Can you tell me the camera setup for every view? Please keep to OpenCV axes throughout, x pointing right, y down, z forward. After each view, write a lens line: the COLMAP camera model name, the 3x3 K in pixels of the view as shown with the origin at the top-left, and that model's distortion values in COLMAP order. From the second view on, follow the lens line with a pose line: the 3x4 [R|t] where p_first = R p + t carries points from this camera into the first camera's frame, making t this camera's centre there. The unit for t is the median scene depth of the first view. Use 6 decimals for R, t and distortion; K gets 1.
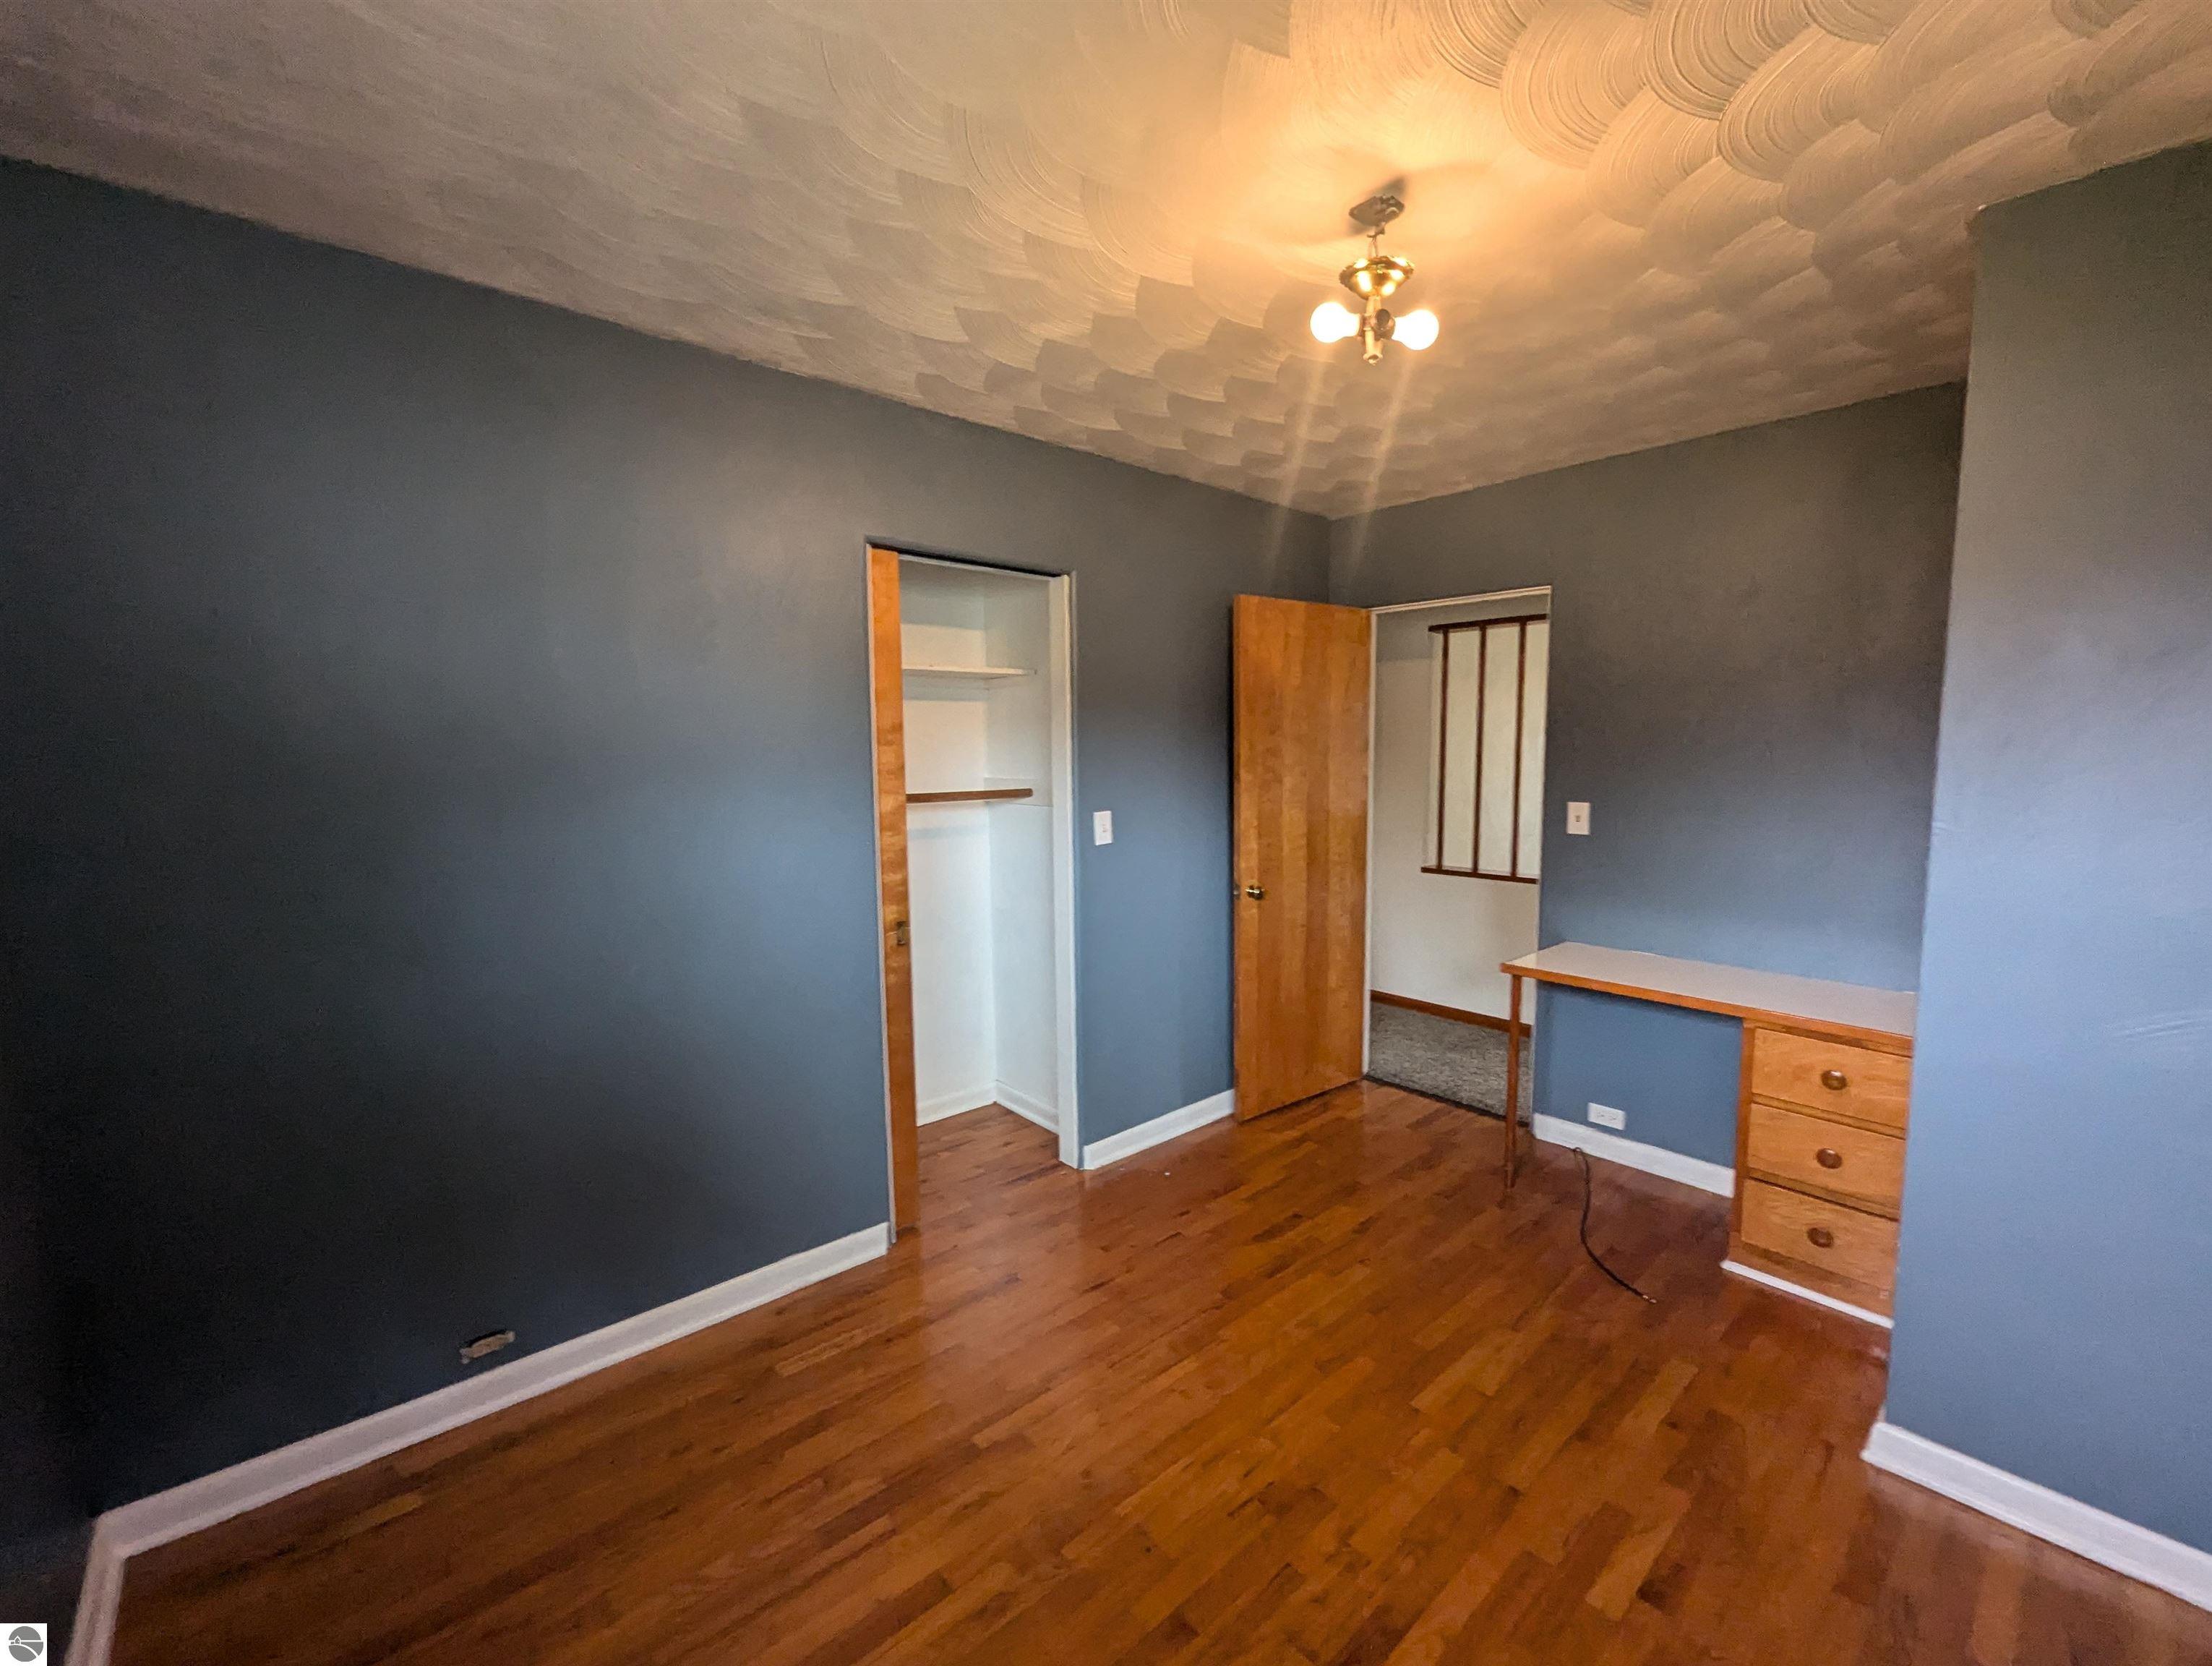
lens RADIAL K [[913.5, 0, 1111.0], [0, 913.5, 842.3], [0, 0, 1]] dist [0.000781, -0.000560]
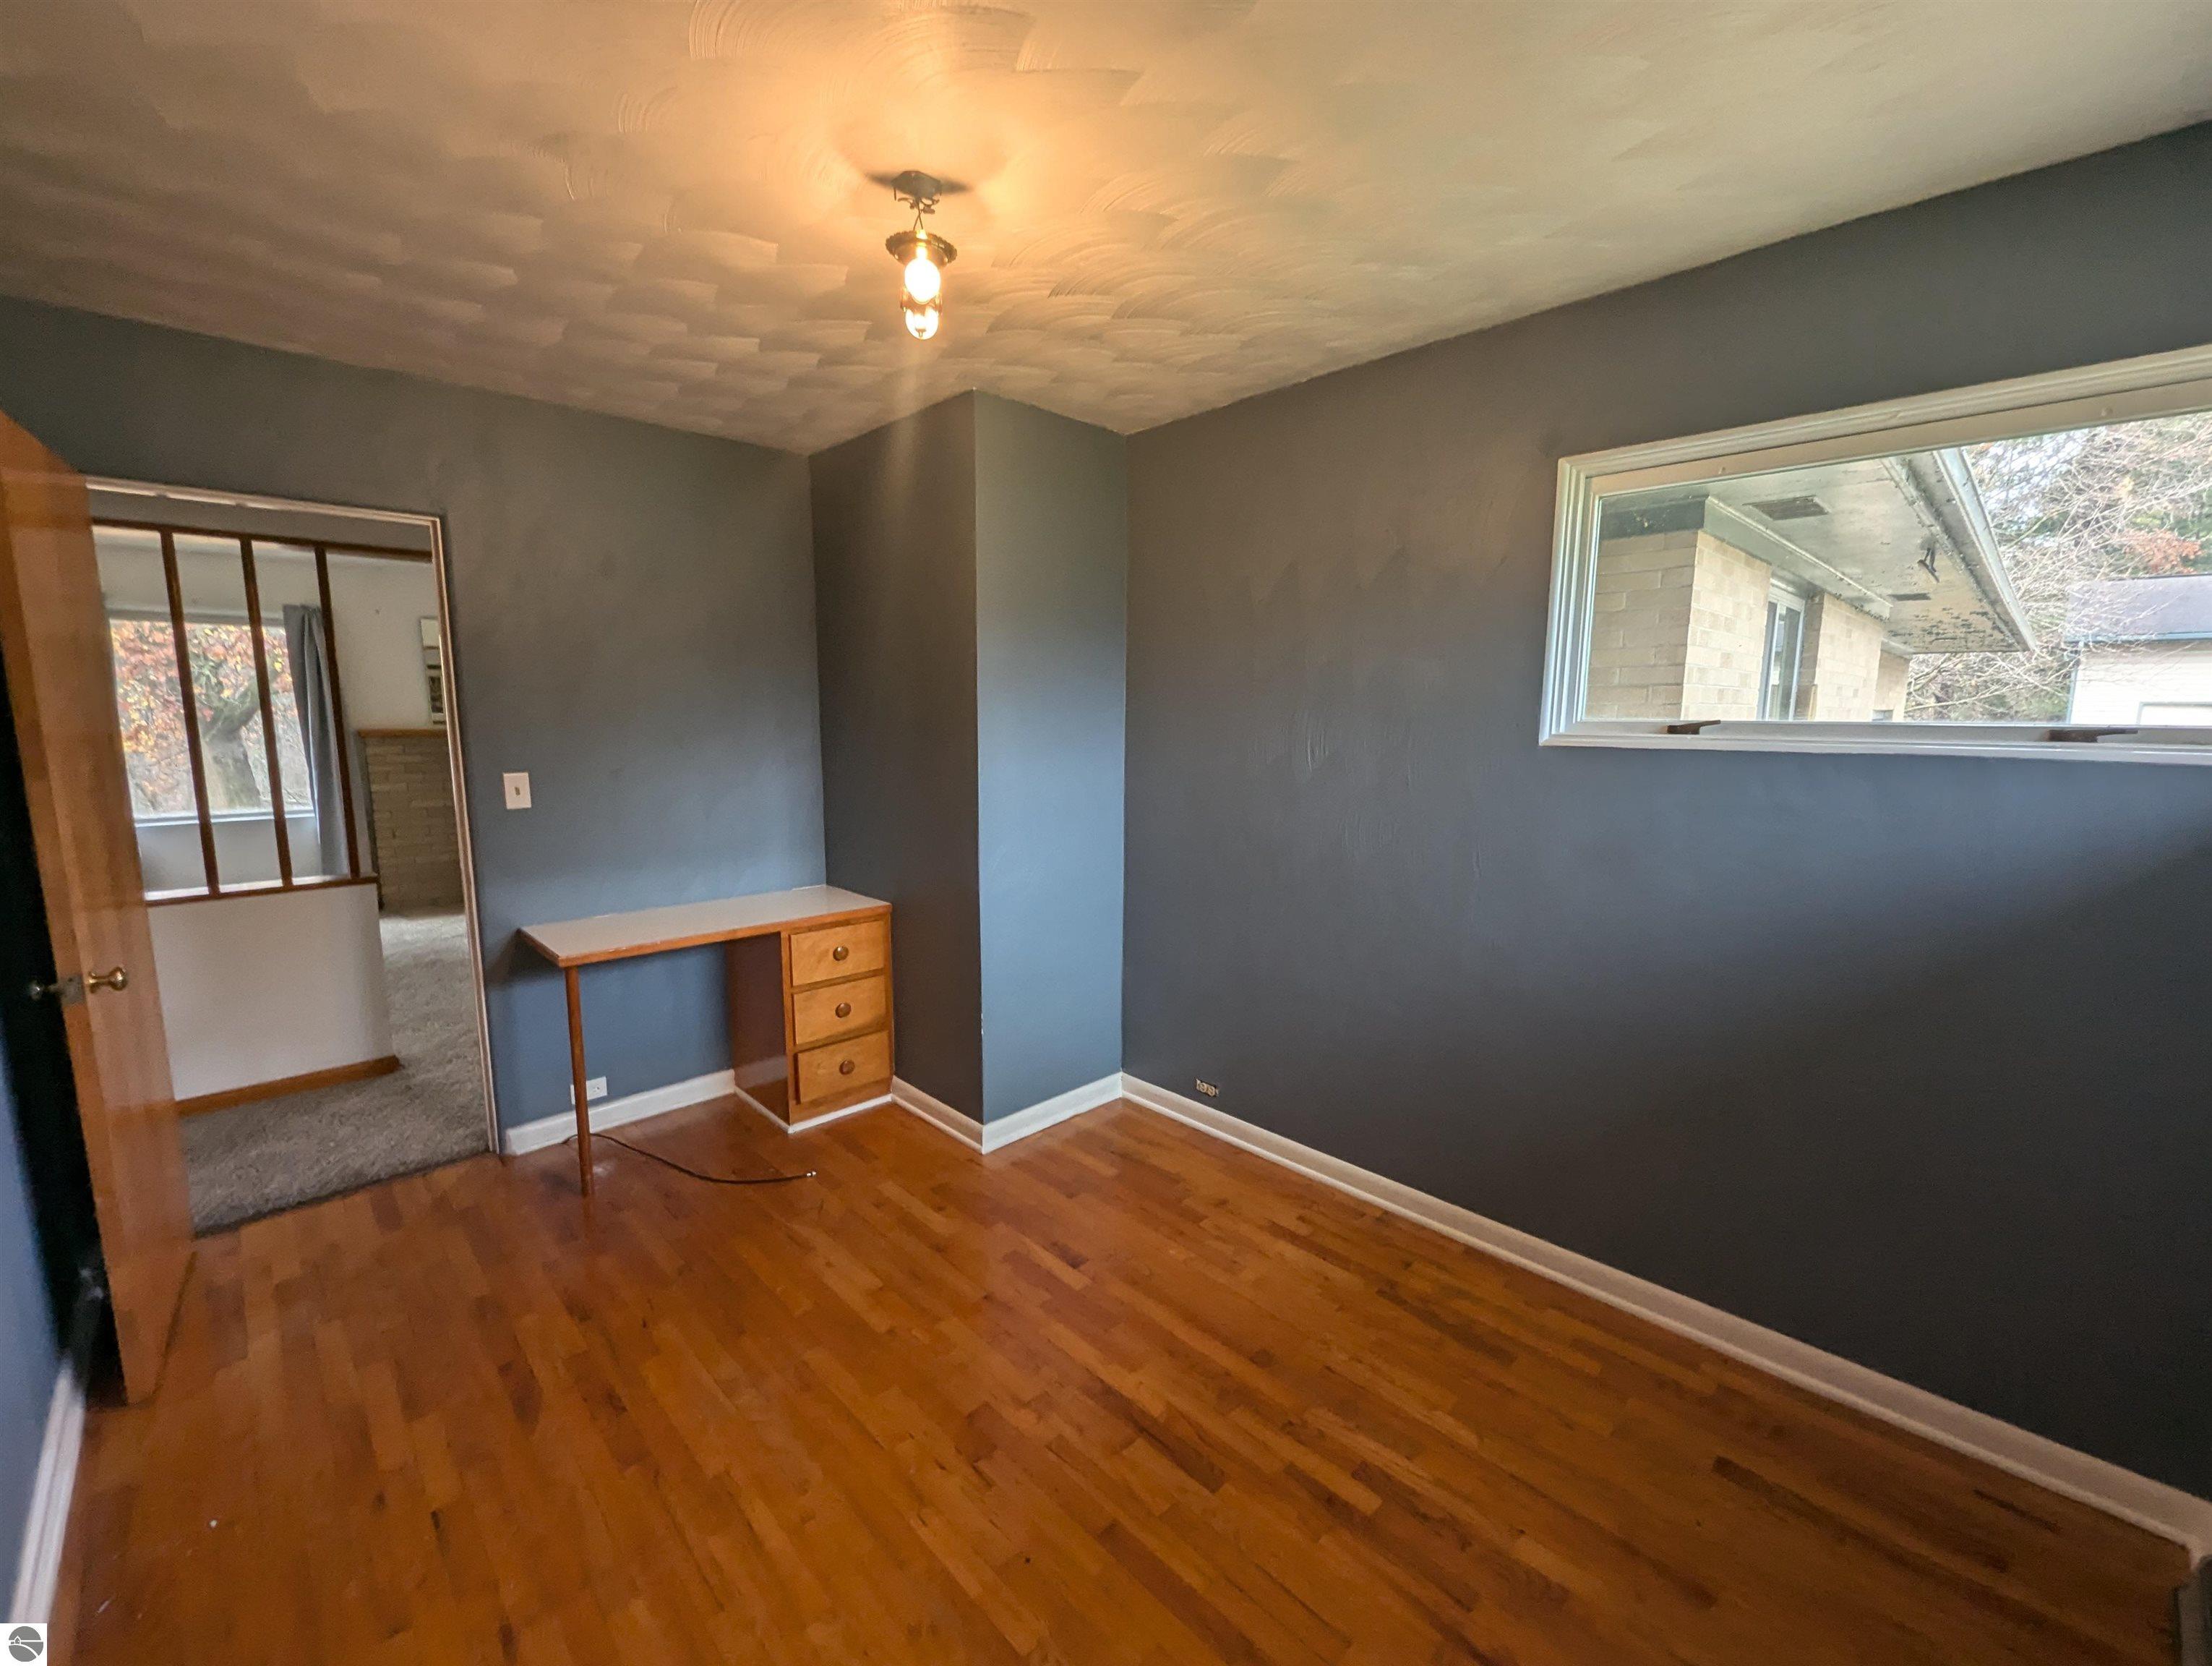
lens RADIAL K [[913.5, 0, 1105.3], [0, 913.5, 838.1], [0, 0, 1]] dist [0.000781, -0.000560]
pose [[-0.038433, -0.132360, 0.990456, -0.558479], [0.102348, 0.985454, 0.135663, -0.058284], [-0.994006, 0.106585, -0.024327, 0.601437]]
